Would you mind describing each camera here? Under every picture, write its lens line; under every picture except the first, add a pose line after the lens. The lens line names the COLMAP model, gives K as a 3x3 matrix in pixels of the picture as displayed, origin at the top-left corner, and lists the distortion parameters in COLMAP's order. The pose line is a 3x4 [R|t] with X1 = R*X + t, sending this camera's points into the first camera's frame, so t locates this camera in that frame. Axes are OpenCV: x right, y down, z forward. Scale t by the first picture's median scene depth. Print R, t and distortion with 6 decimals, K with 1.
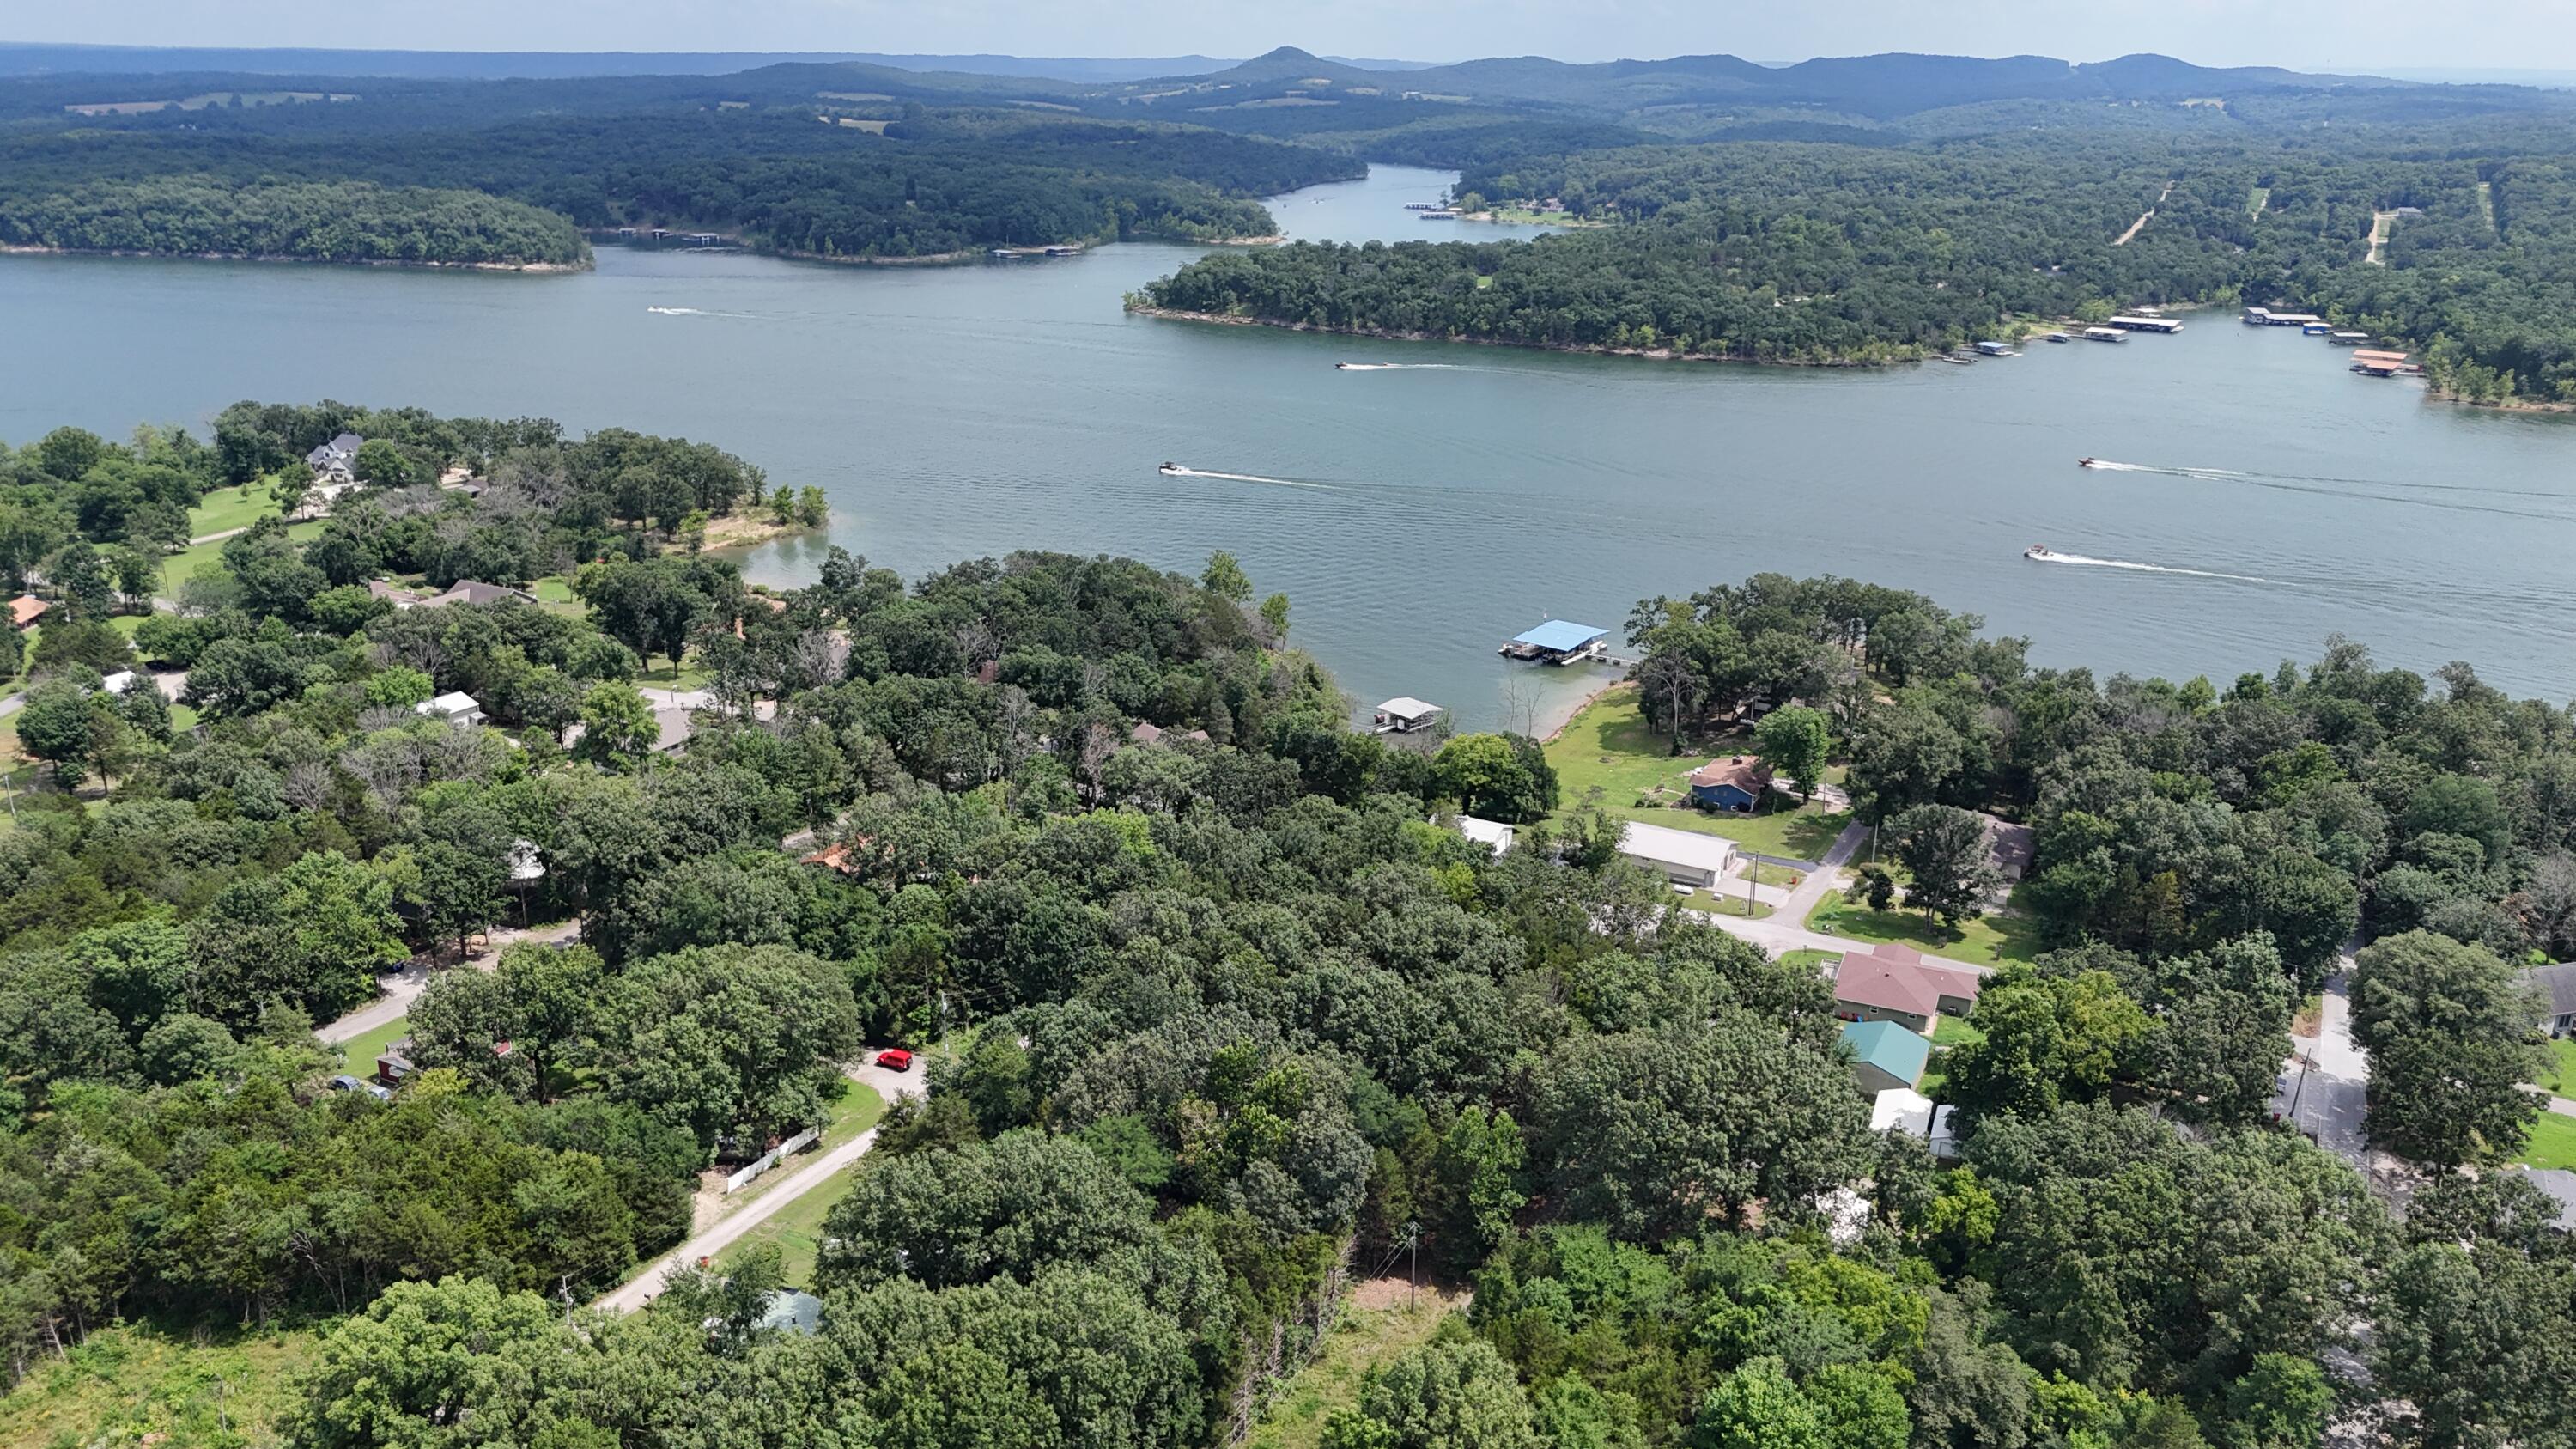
lens RADIAL K [[1900.7, 0, 1286.0], [0, 1900.7, 720.0], [0, 0, 1]] dist [0.065001, -0.062172]
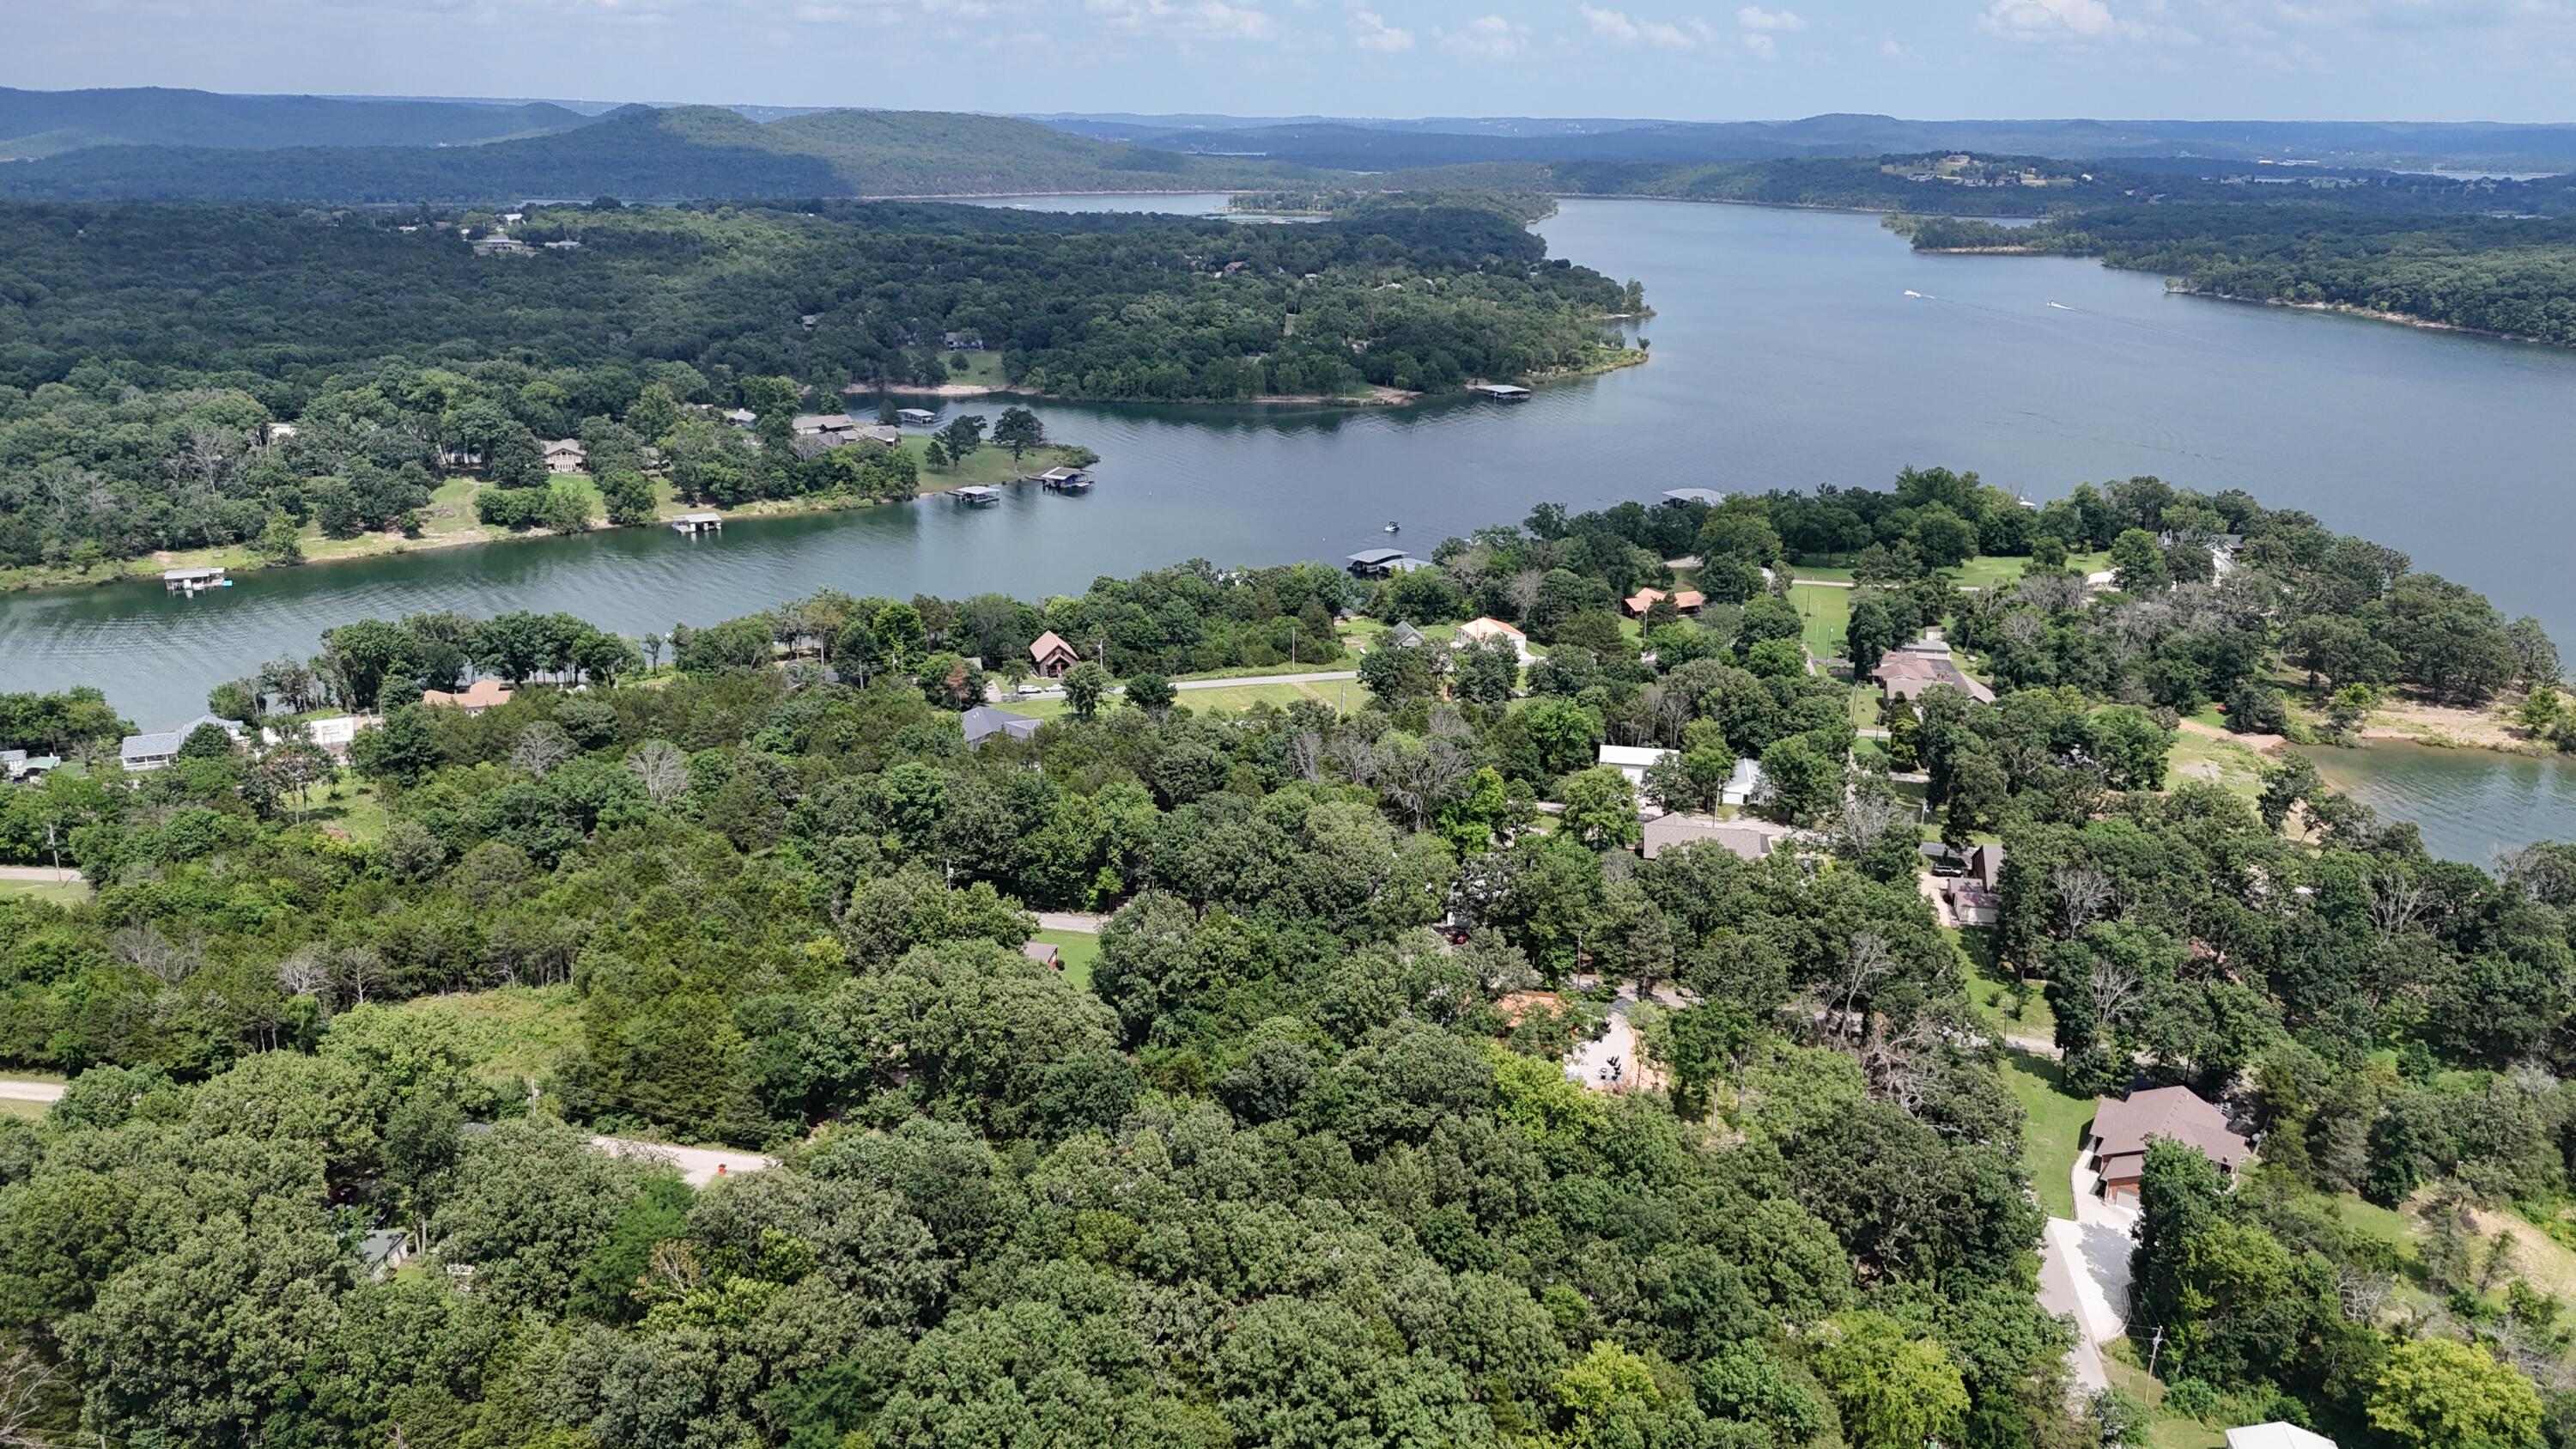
lens RADIAL K [[1900.7, 0, 1289.7], [0, 1900.7, 715.7], [0, 0, 1]] dist [0.065001, -0.062172]
pose [[0.339064, 0.274749, -0.899749, 0.366066], [-0.311250, 0.935304, 0.168313, -0.126340], [0.887783, 0.222978, 0.402644, 0.383932]]
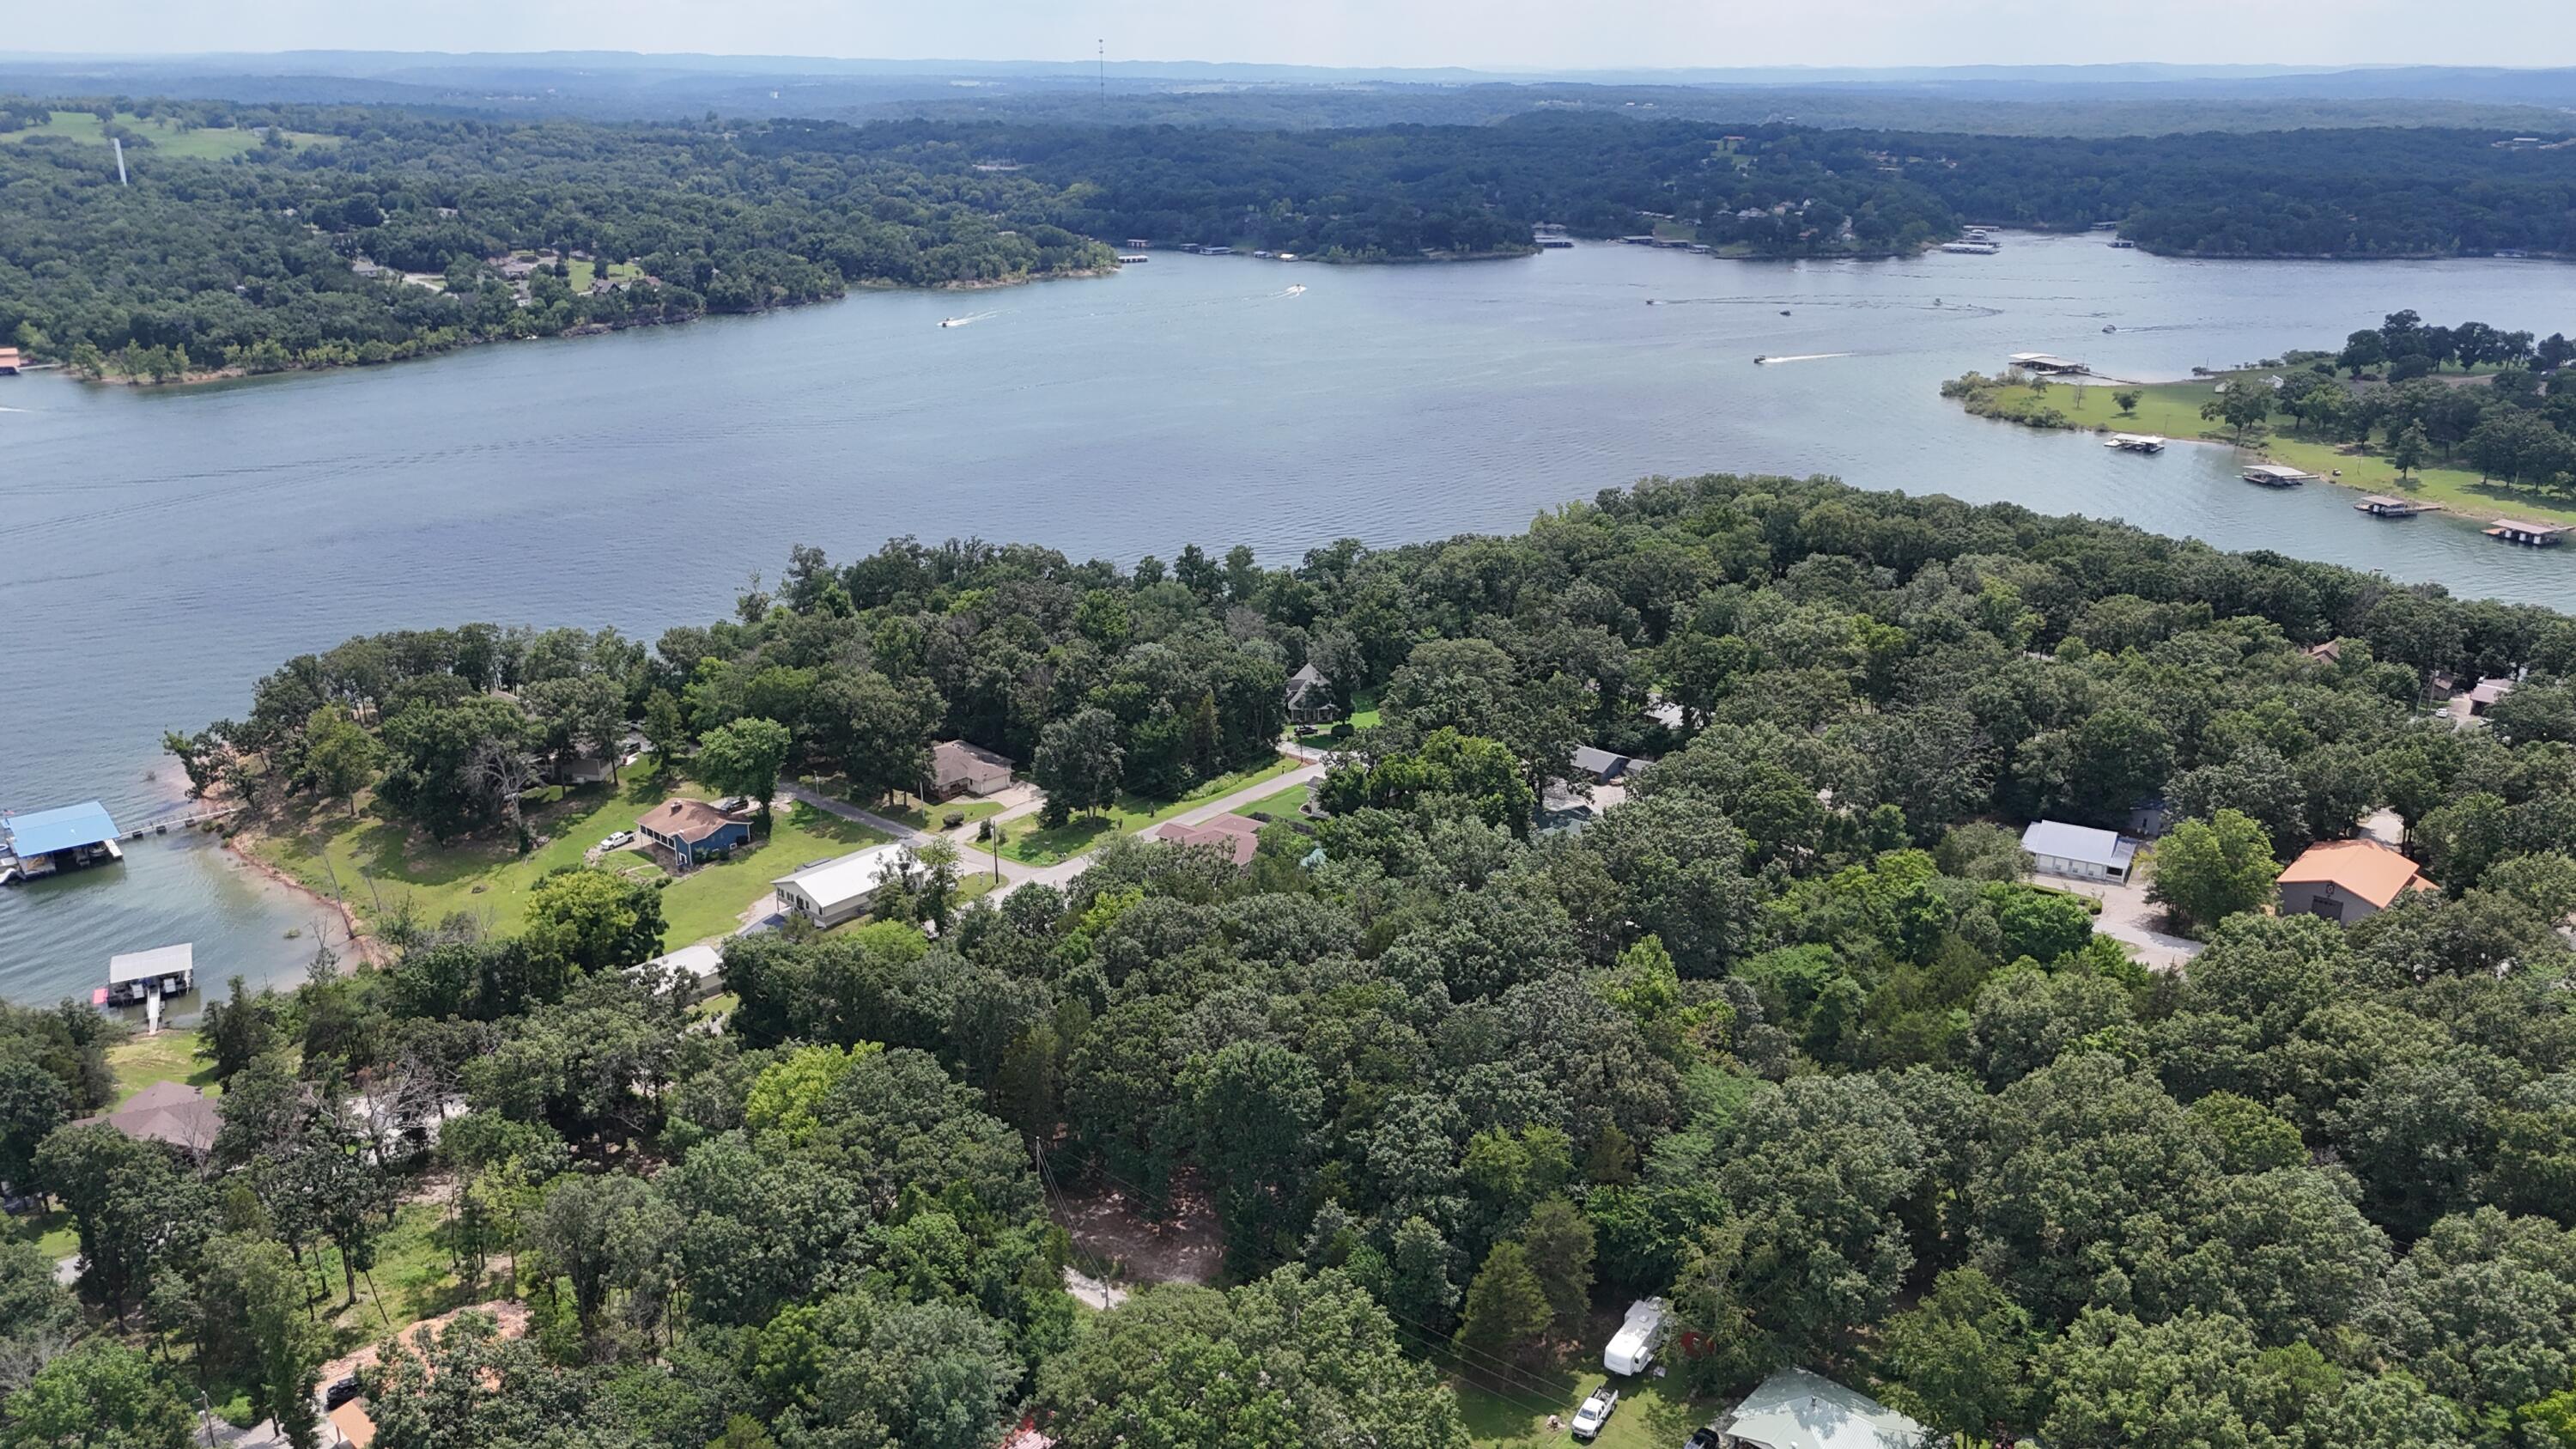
lens RADIAL K [[1900.7, 0, 1294.7], [0, 1900.7, 732.1], [0, 0, 1]] dist [0.065001, -0.062172]
pose [[0.227456, -0.328101, 0.916850, -0.476469], [0.311331, 0.916614, 0.250781, -0.135298], [-0.922679, 0.228402, 0.310638, 0.384907]]
